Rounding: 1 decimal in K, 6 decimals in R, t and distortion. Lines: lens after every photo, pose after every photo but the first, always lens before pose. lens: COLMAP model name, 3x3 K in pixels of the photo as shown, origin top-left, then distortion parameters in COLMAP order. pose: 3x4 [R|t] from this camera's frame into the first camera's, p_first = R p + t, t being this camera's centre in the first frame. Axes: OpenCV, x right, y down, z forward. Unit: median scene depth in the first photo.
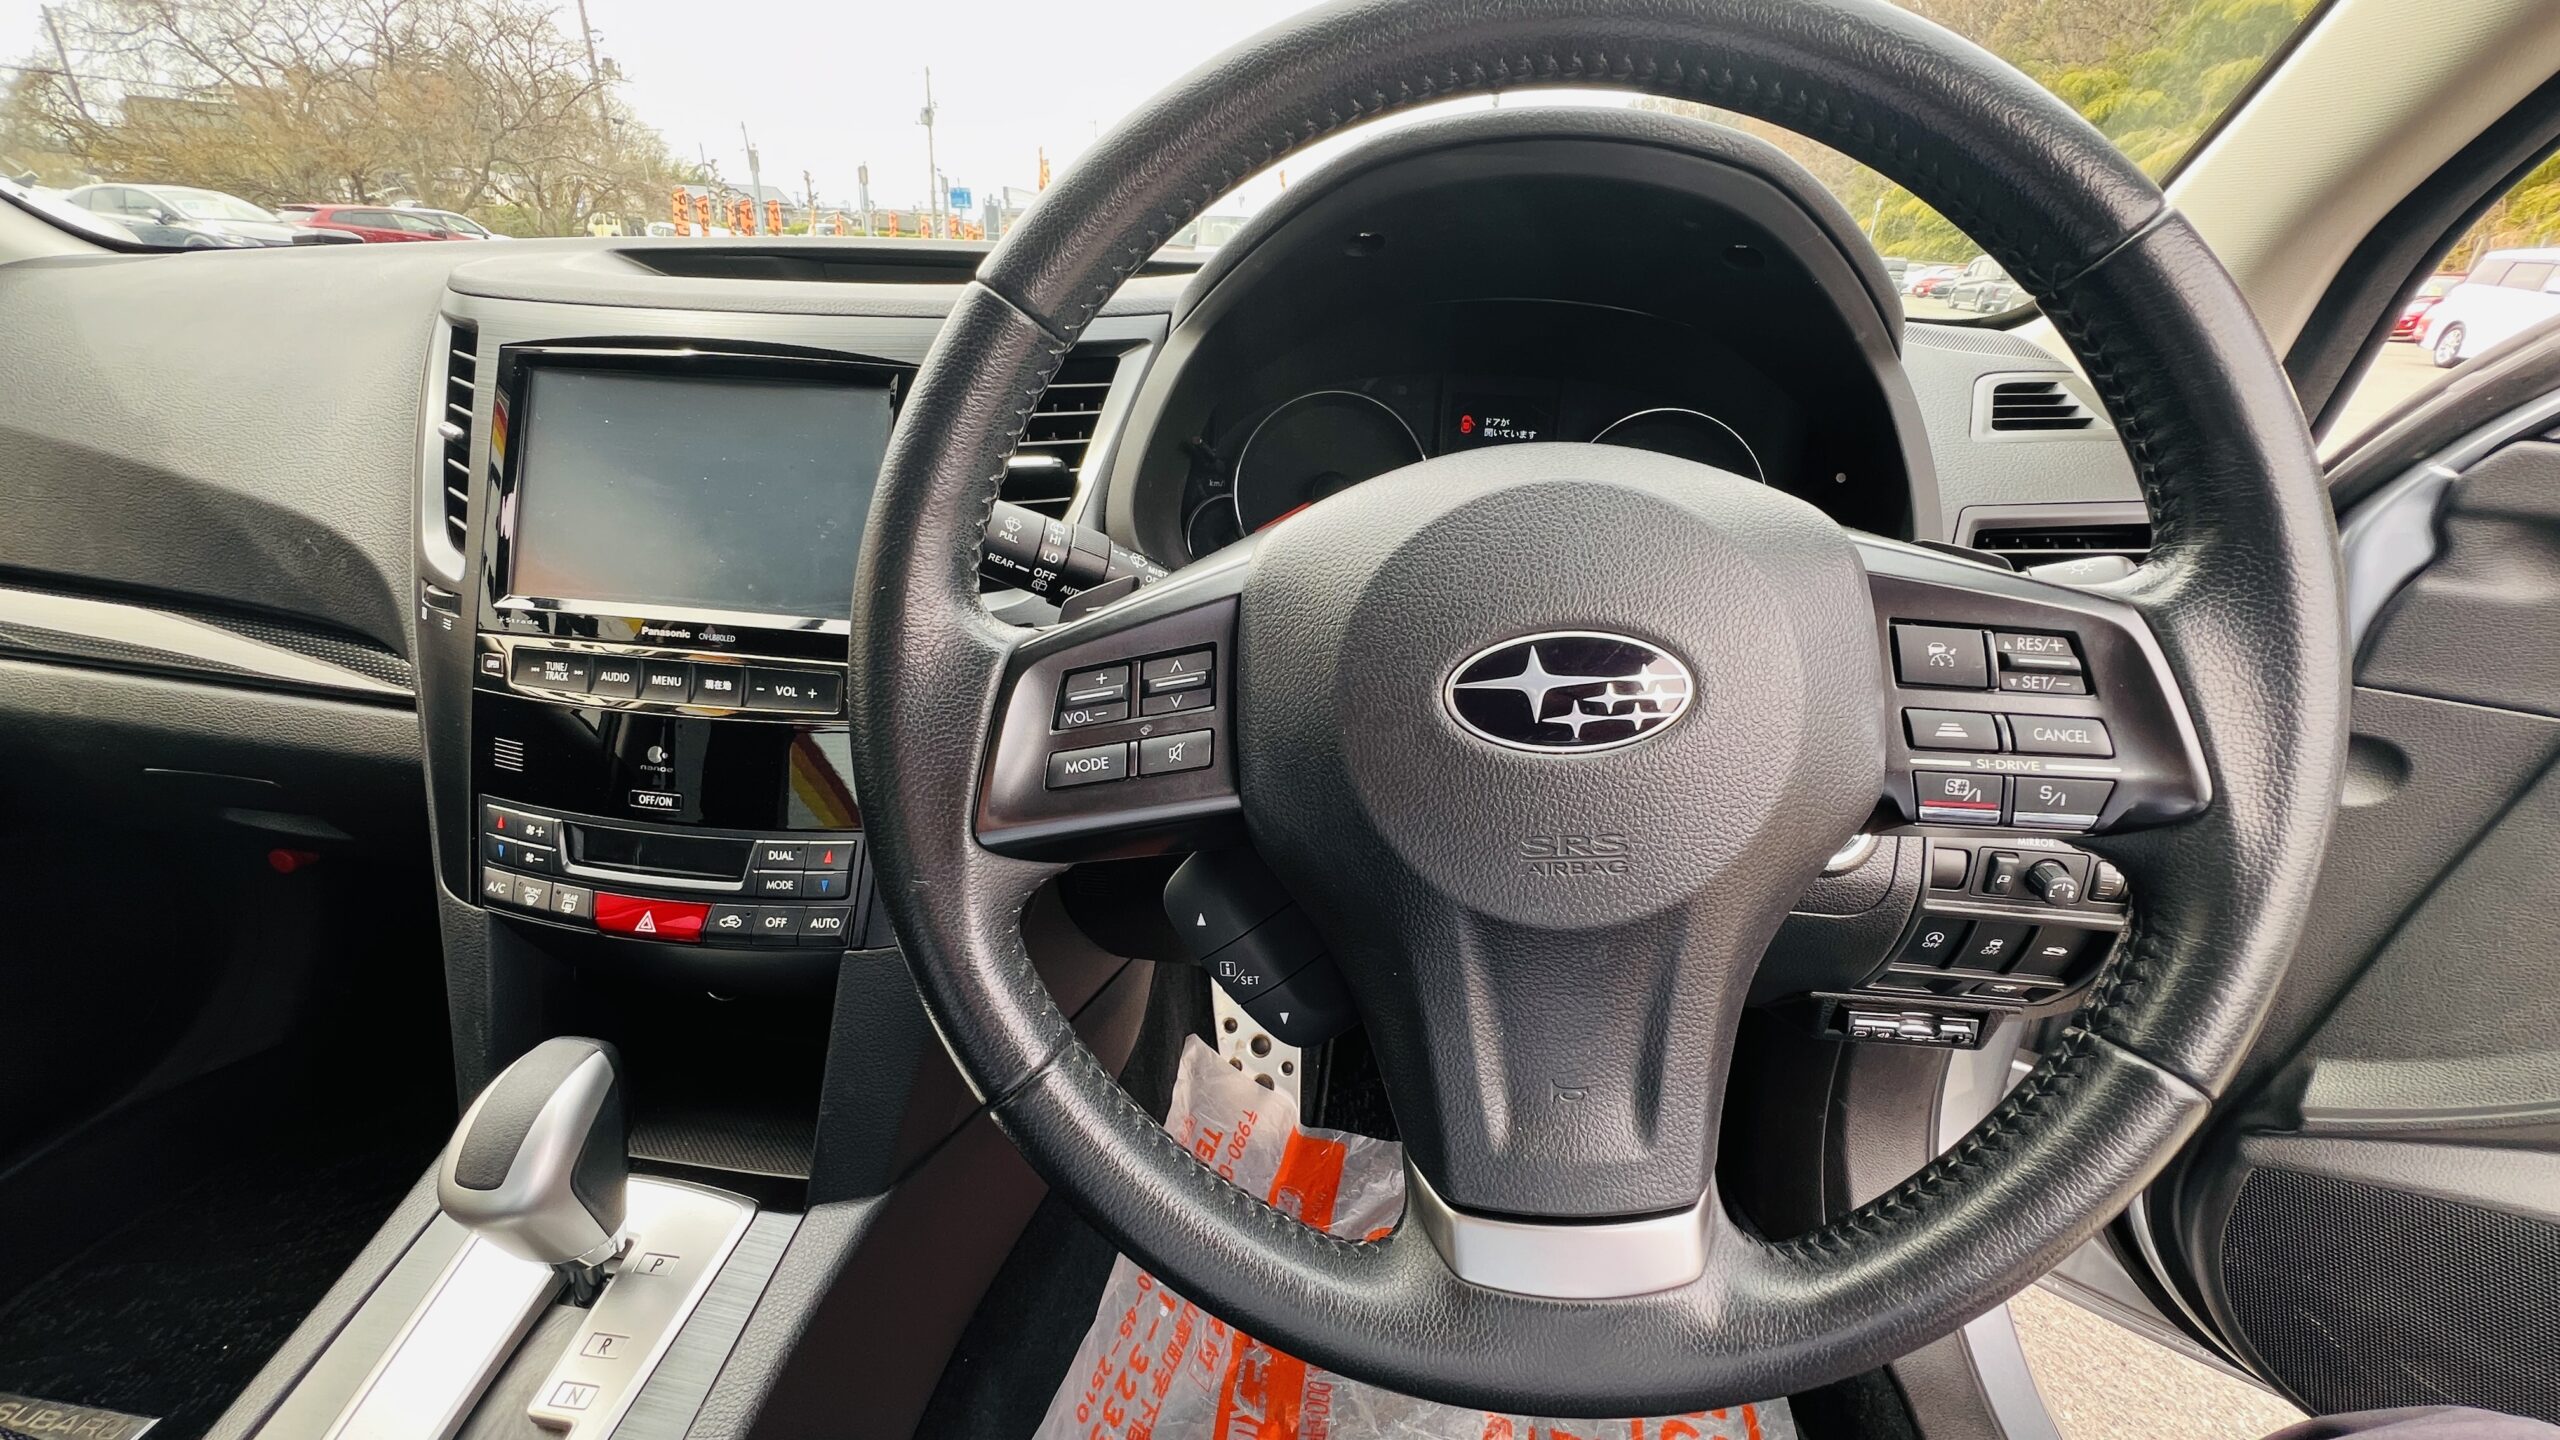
lens RADIAL K [[1097.4, 0, 1298.9], [0, 1097.4, 705.2], [0, 0, 1]] dist [-0.007673, 0.002183]
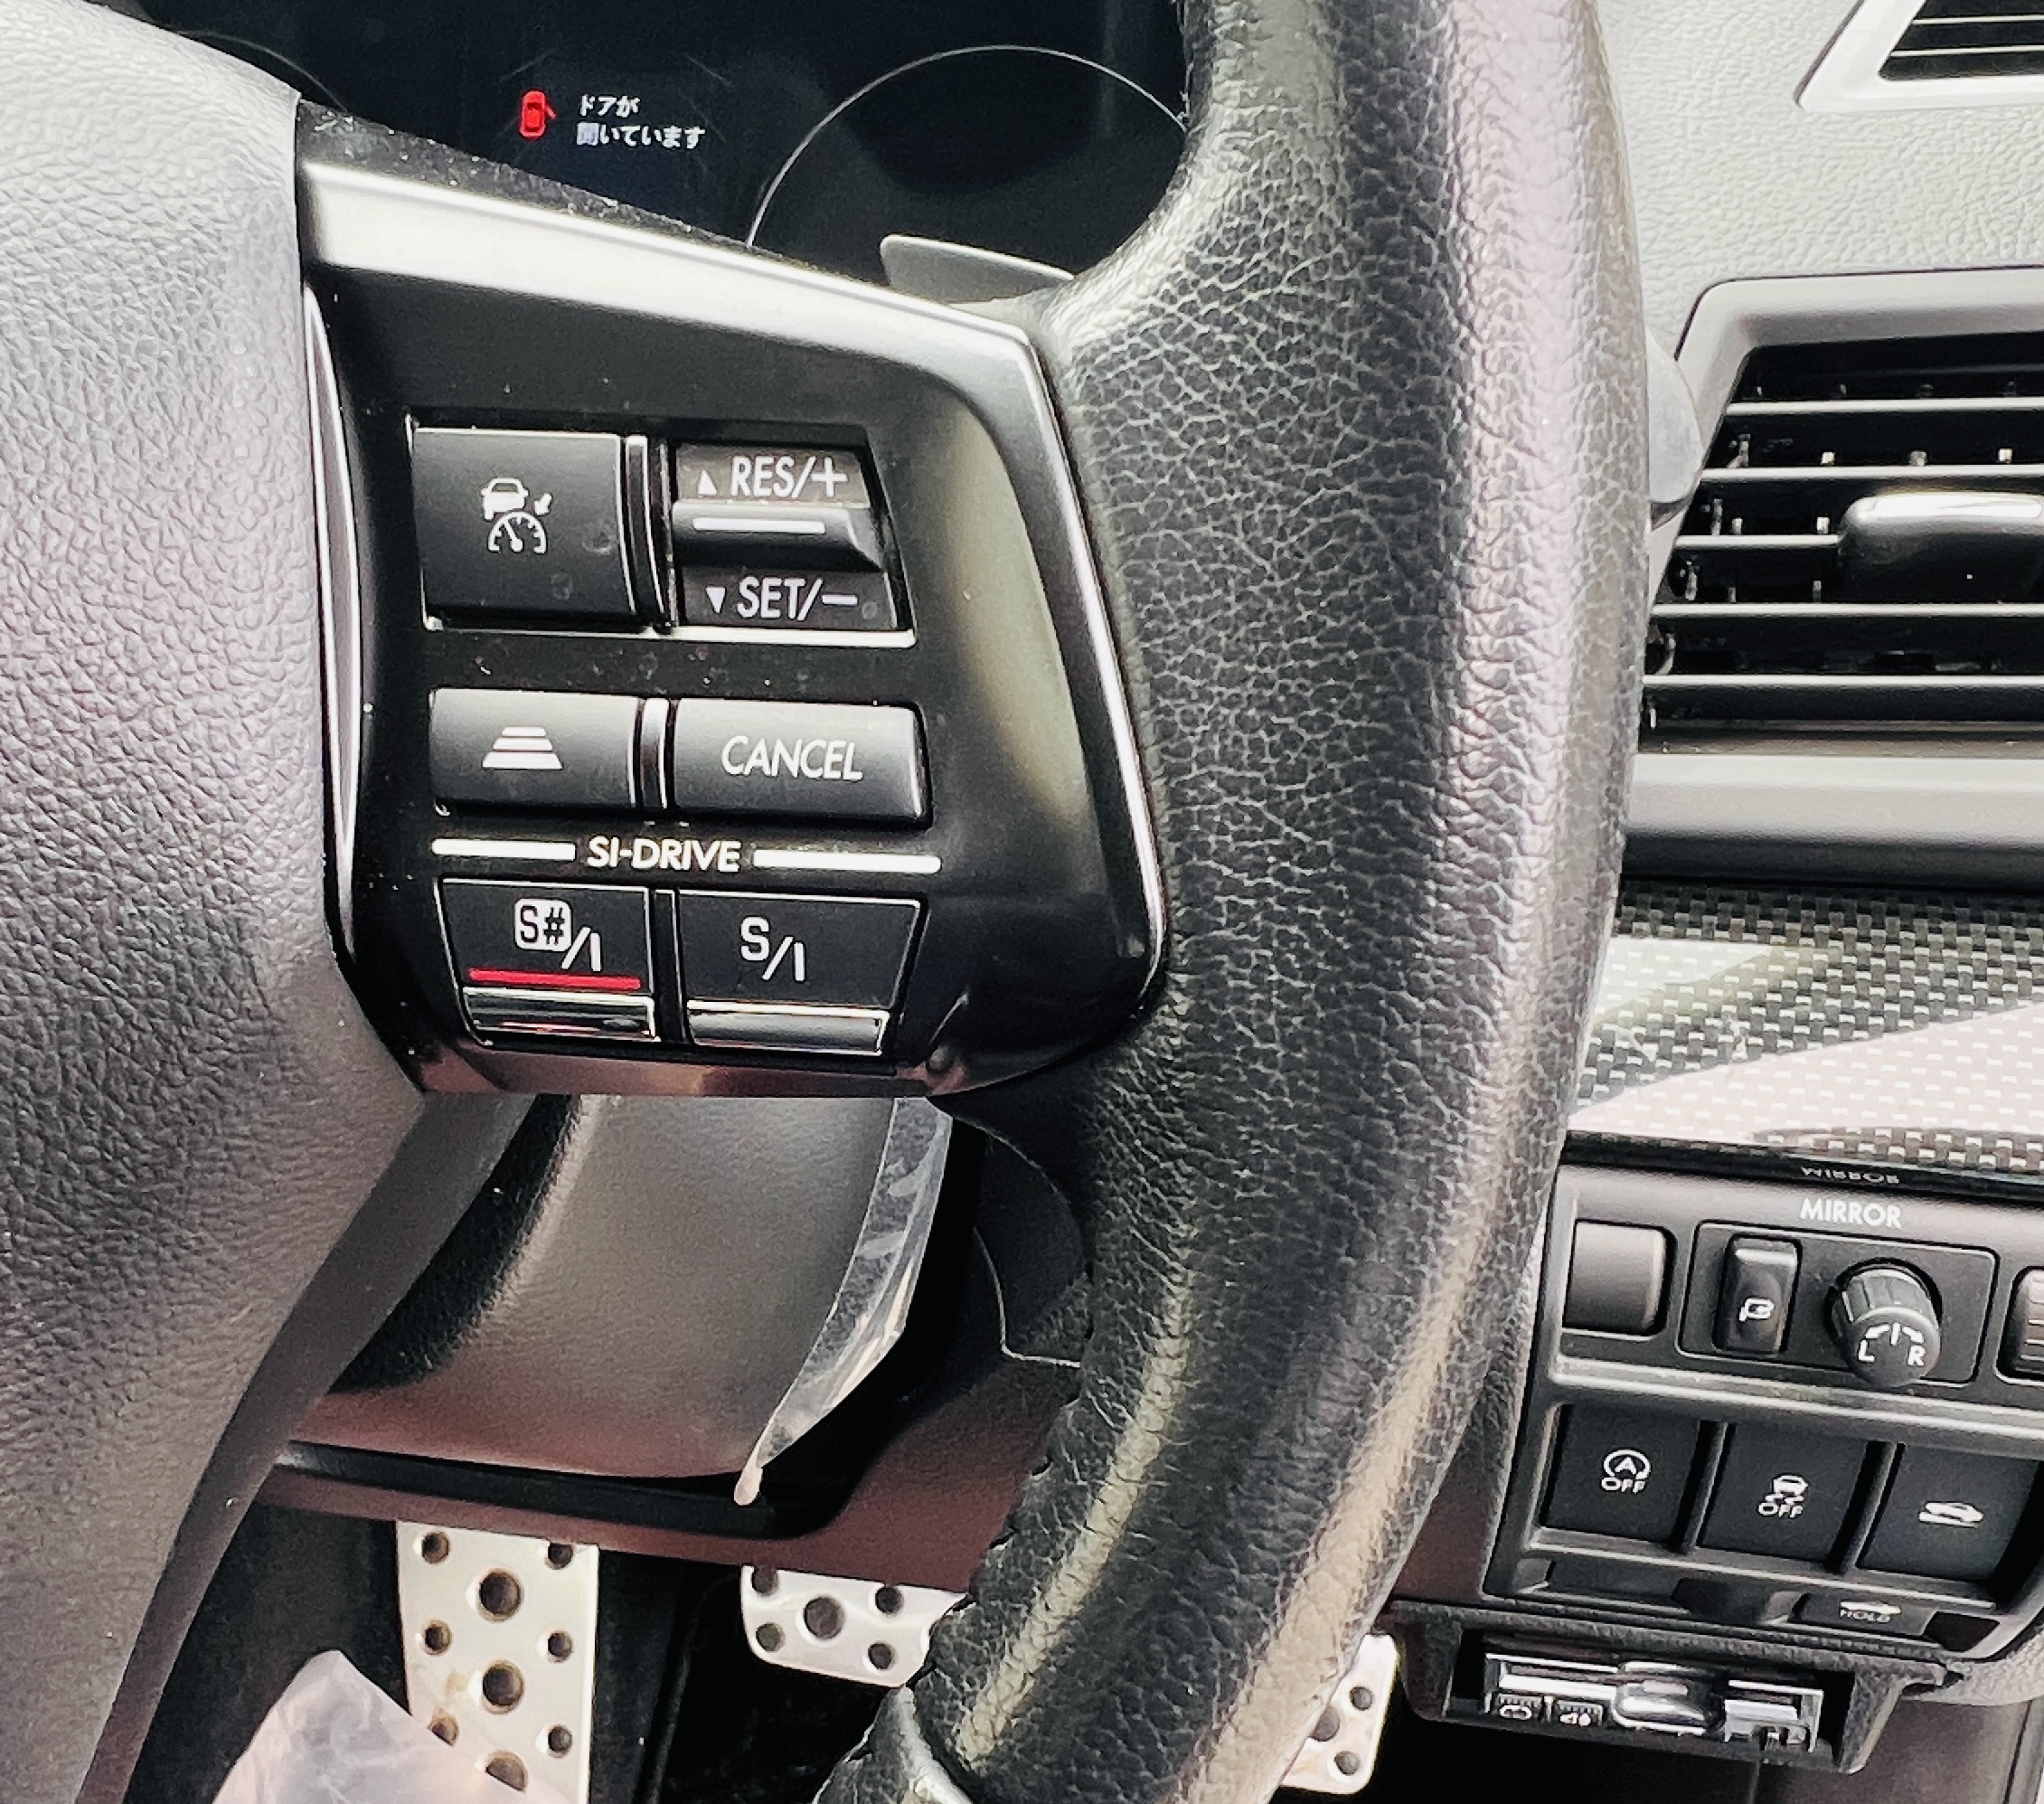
lens RADIAL K [[2425.6, 0, 911.7], [0, 2425.6, 1115.7], [0, 0, 1]] dist [0.006903, 0.000000]
pose [[0.993988, 0.023822, -0.106865, 0.443384], [-0.017250, 0.997927, 0.062007, 0.047763], [0.108121, -0.059791, 0.992338, 0.163488]]
